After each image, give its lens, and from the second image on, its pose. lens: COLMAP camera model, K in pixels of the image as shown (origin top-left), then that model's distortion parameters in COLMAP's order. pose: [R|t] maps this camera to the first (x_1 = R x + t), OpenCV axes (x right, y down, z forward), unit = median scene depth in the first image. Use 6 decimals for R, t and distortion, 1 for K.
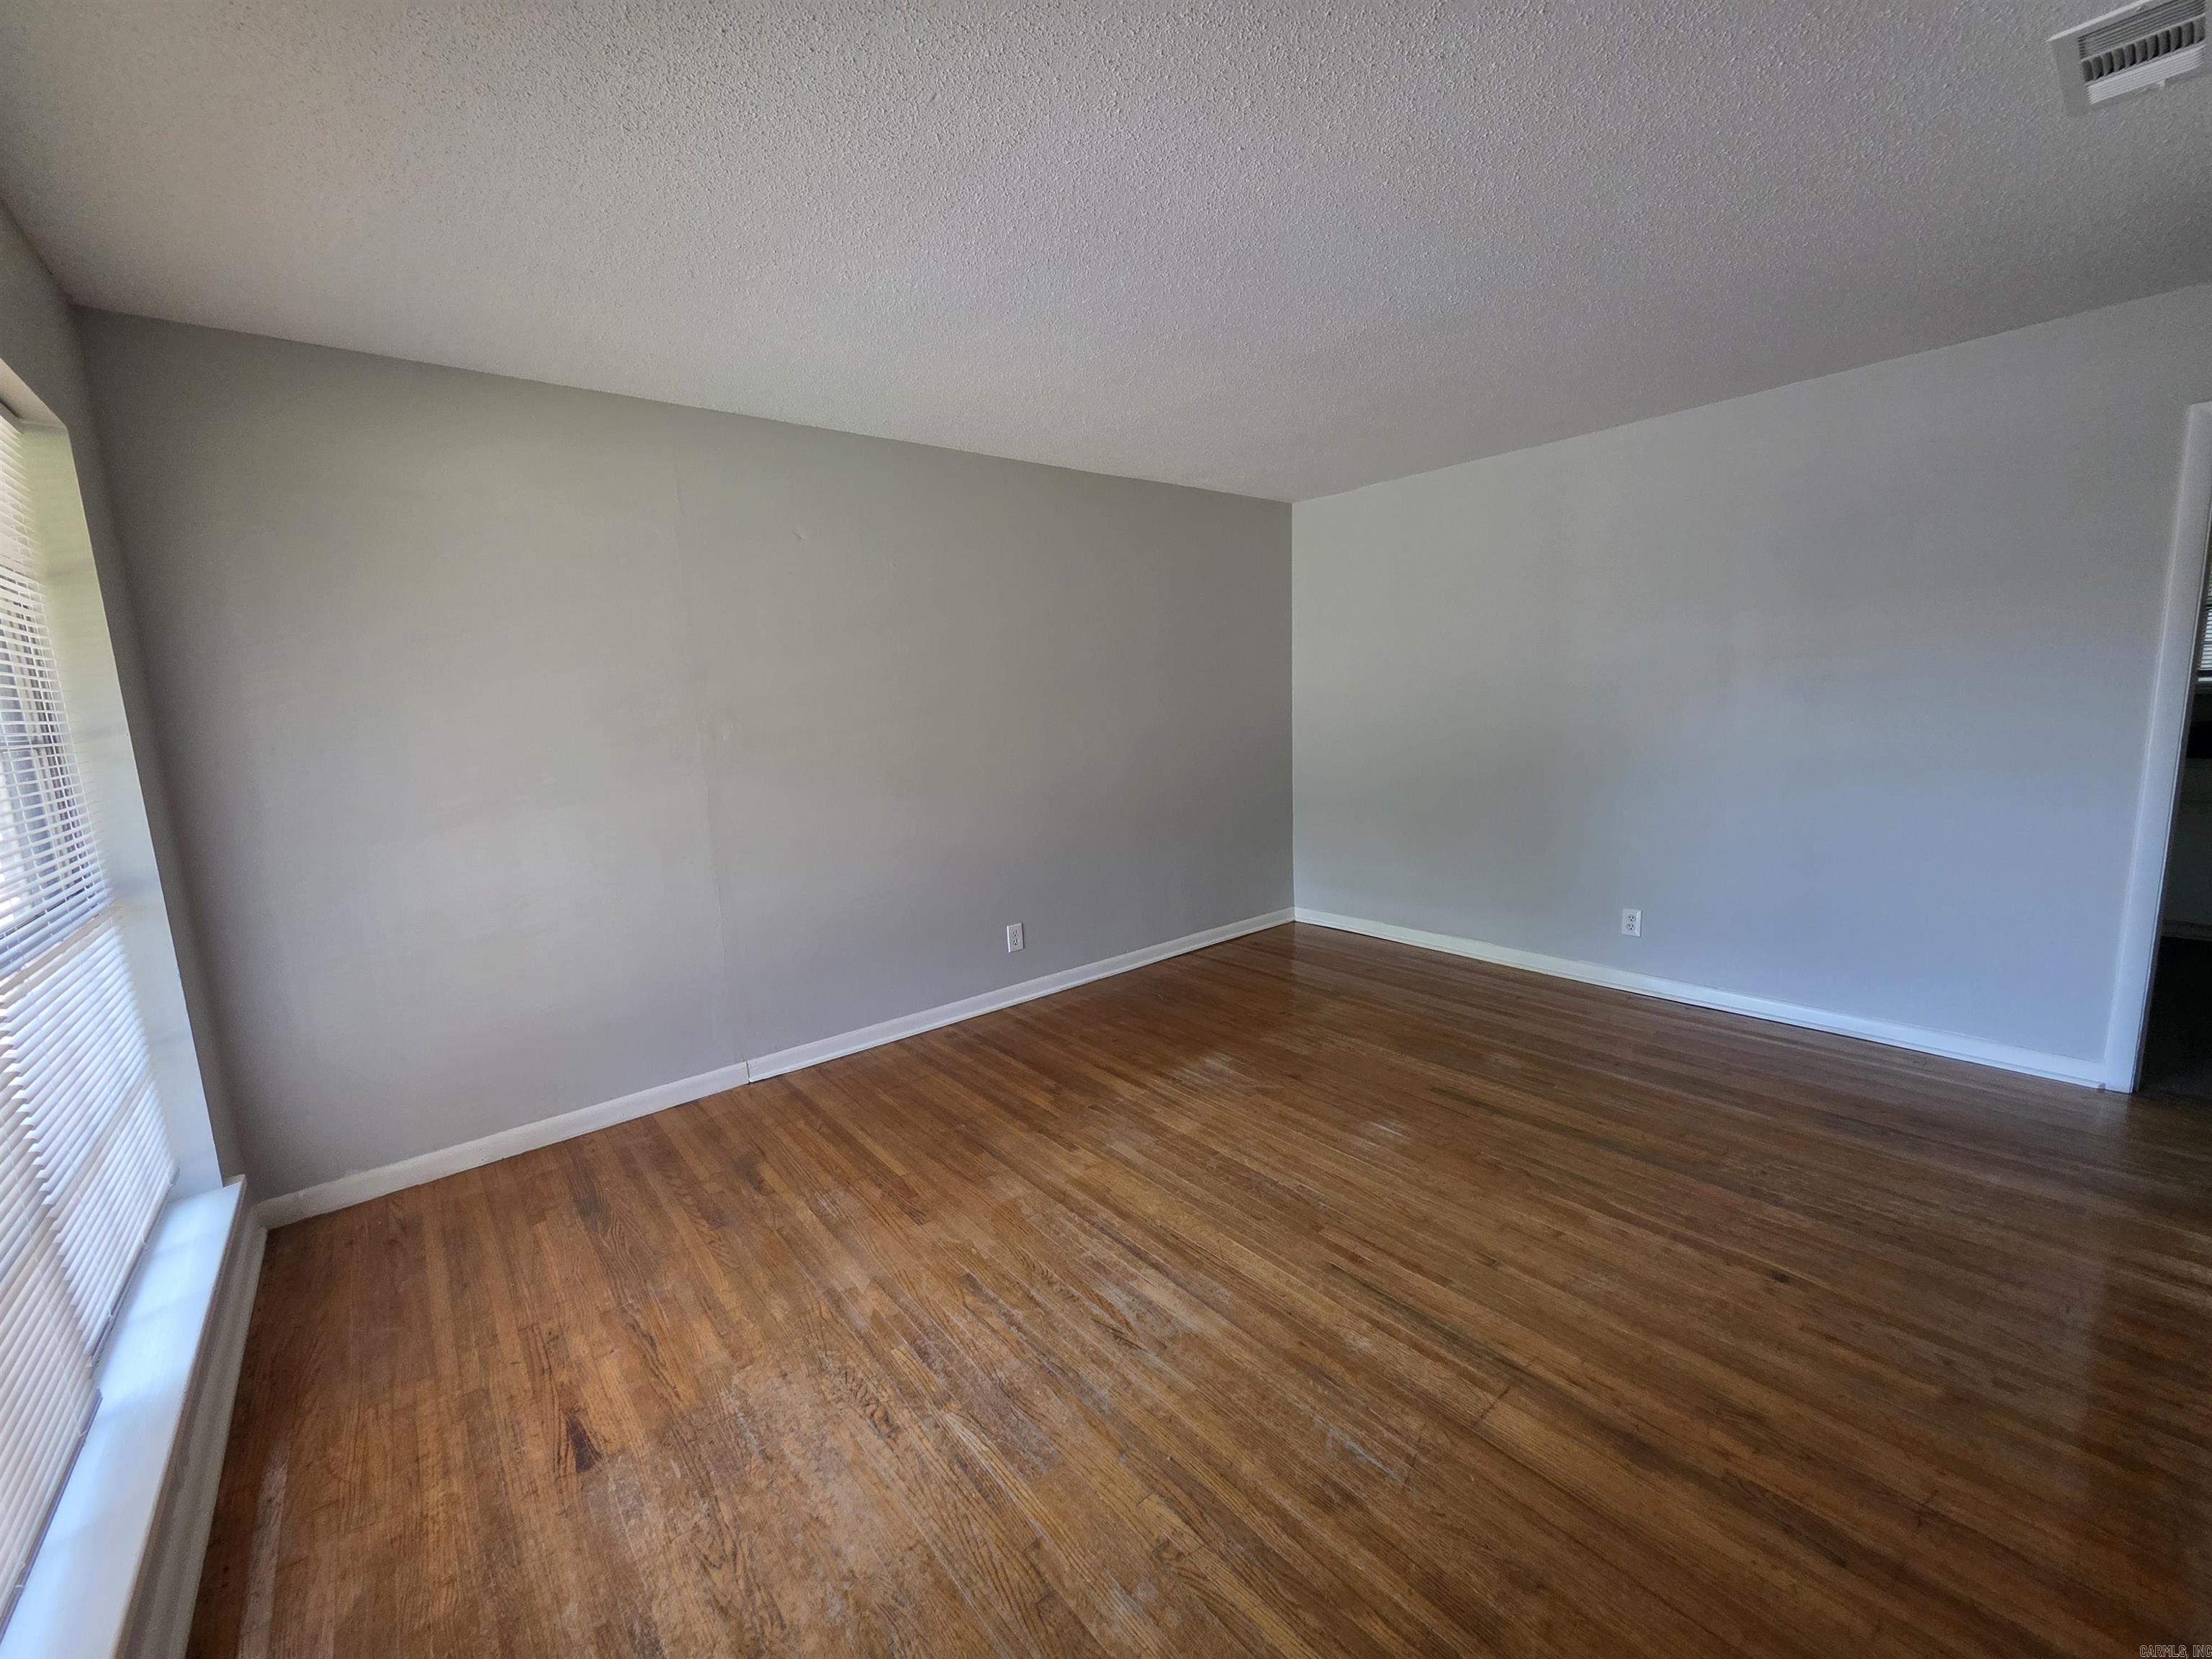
lens RADIAL K [[890.5, 0, 1102.5], [0, 890.5, 829.0], [0, 0, 1]] dist [0.003091, 0.001089]
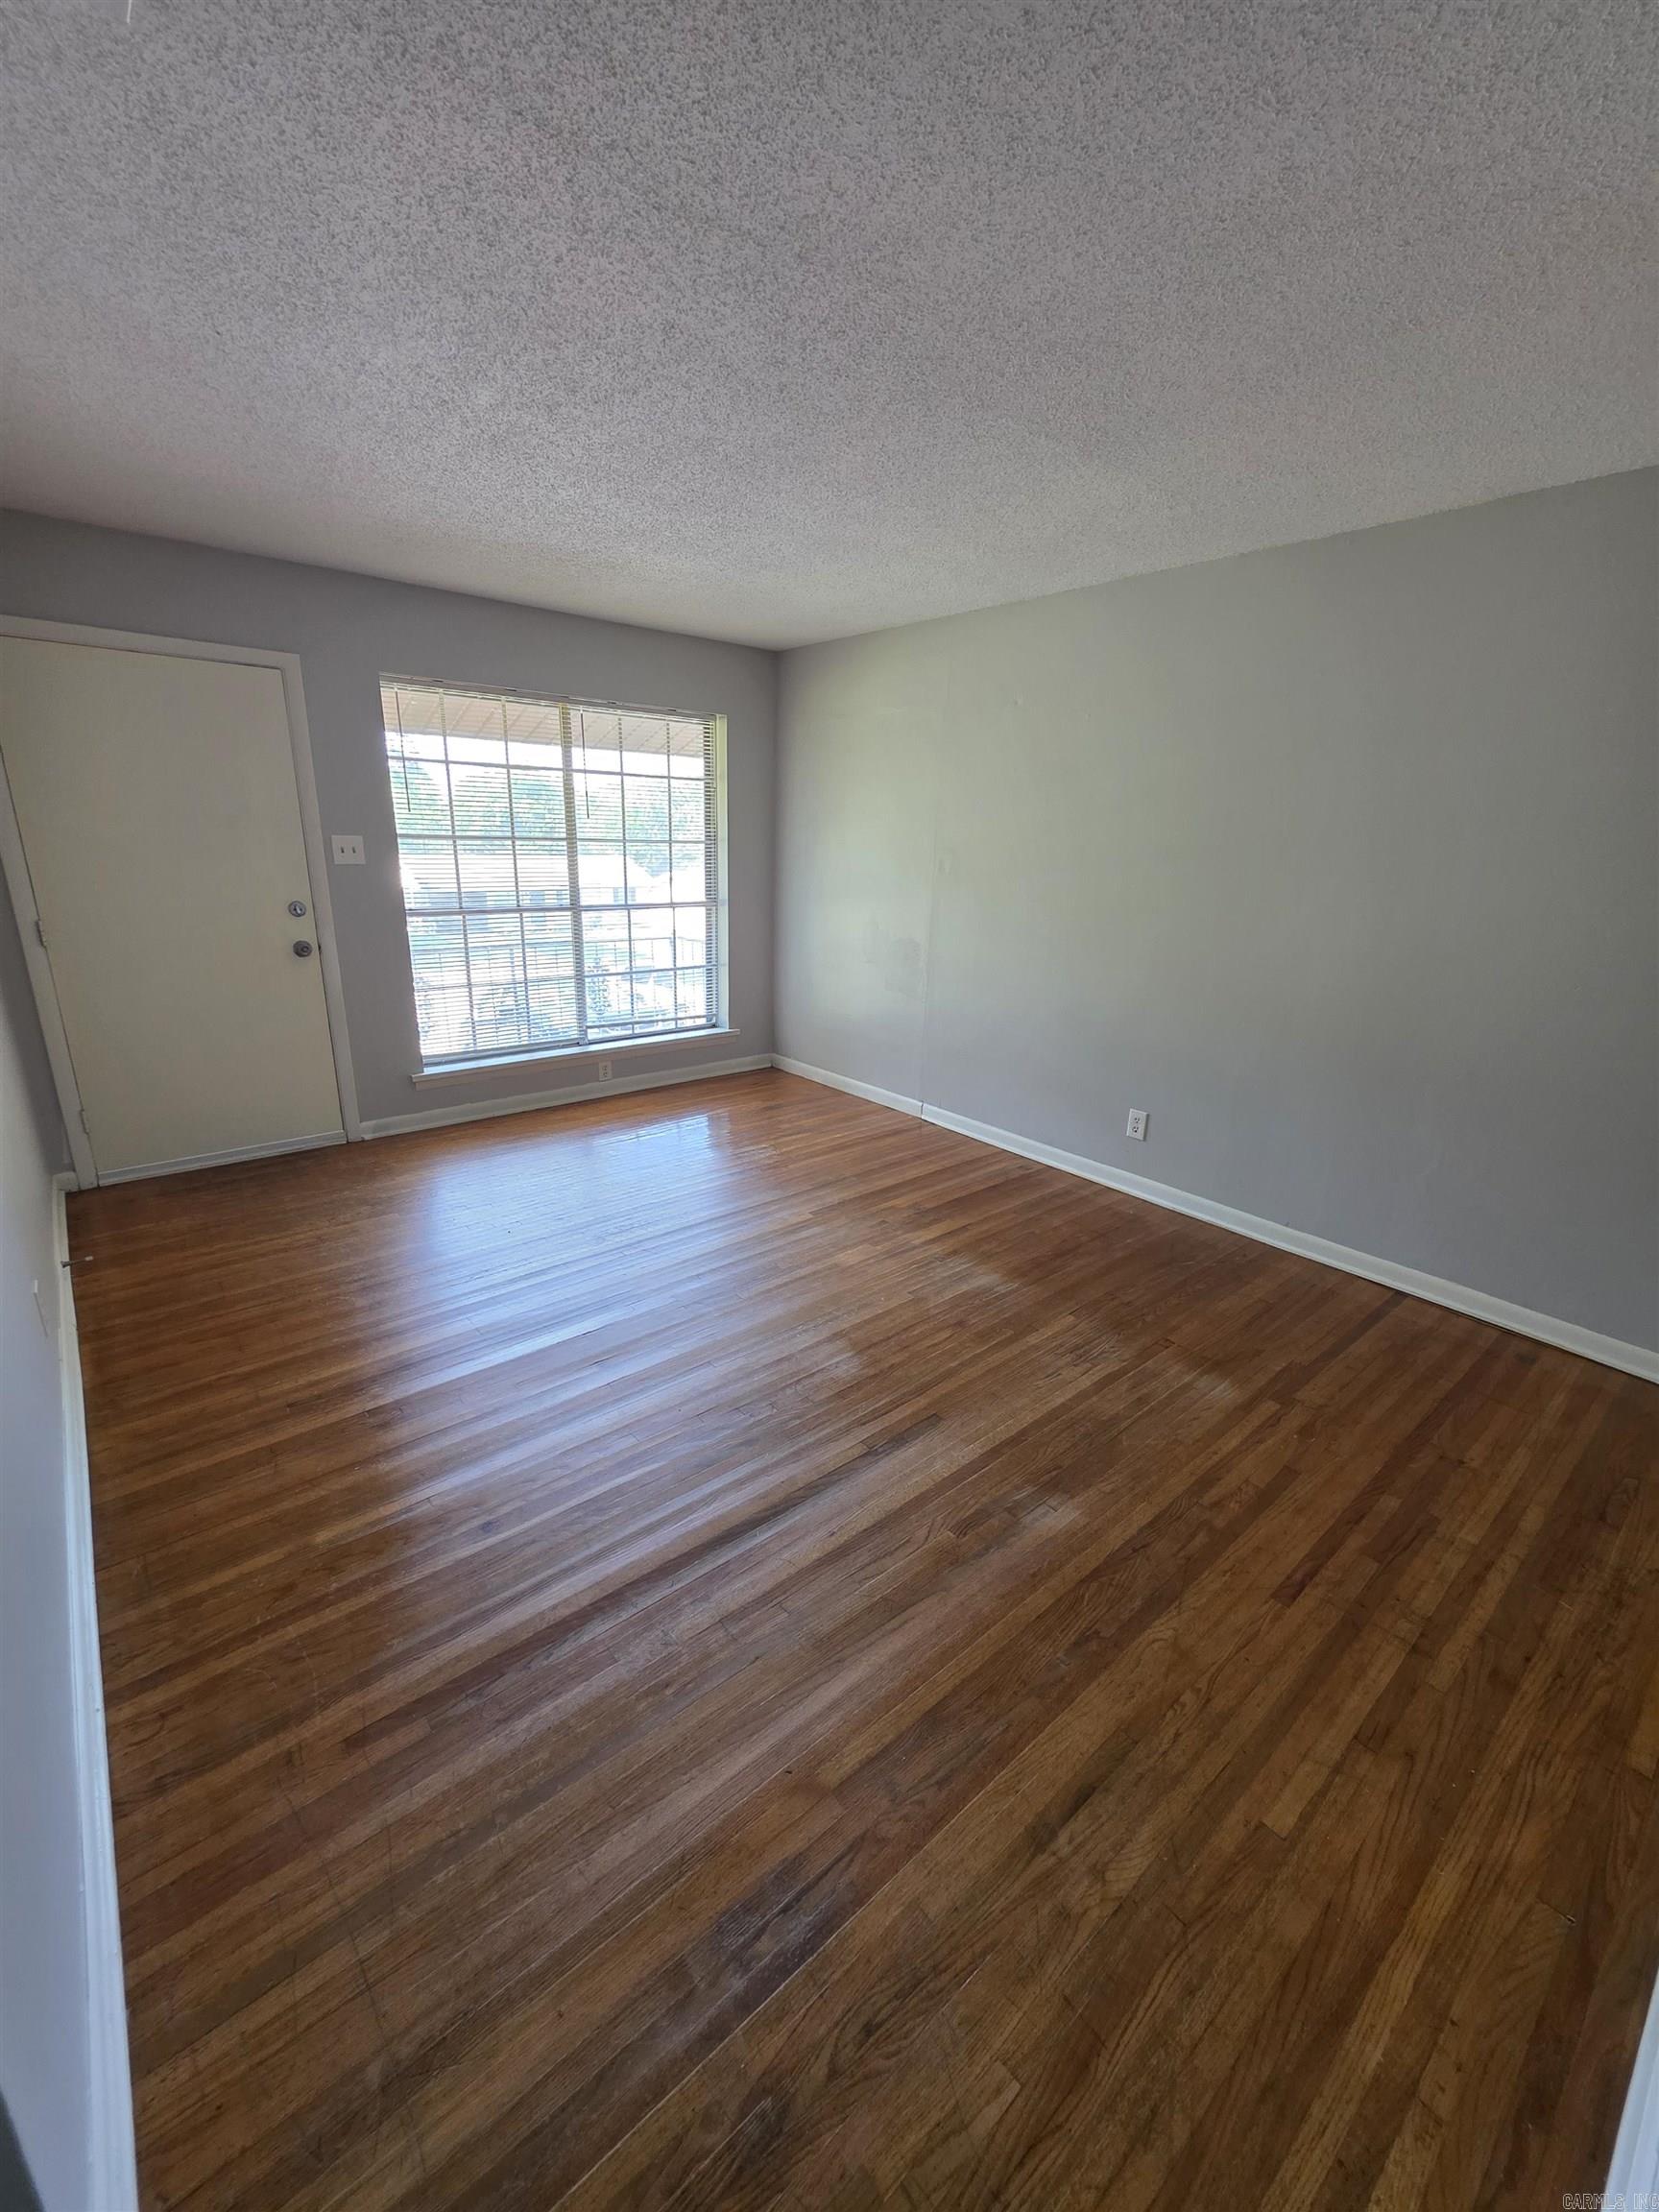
lens RADIAL K [[890.5, 0, 823.8], [0, 890.5, 1101.5], [0, 0, 1]] dist [0.003091, 0.001089]
pose [[0.006447, 0.338051, -0.941106, 0.919803], [-0.177818, 0.926514, 0.331592, -0.179915], [0.984042, 0.165208, 0.066085, 0.742811]]
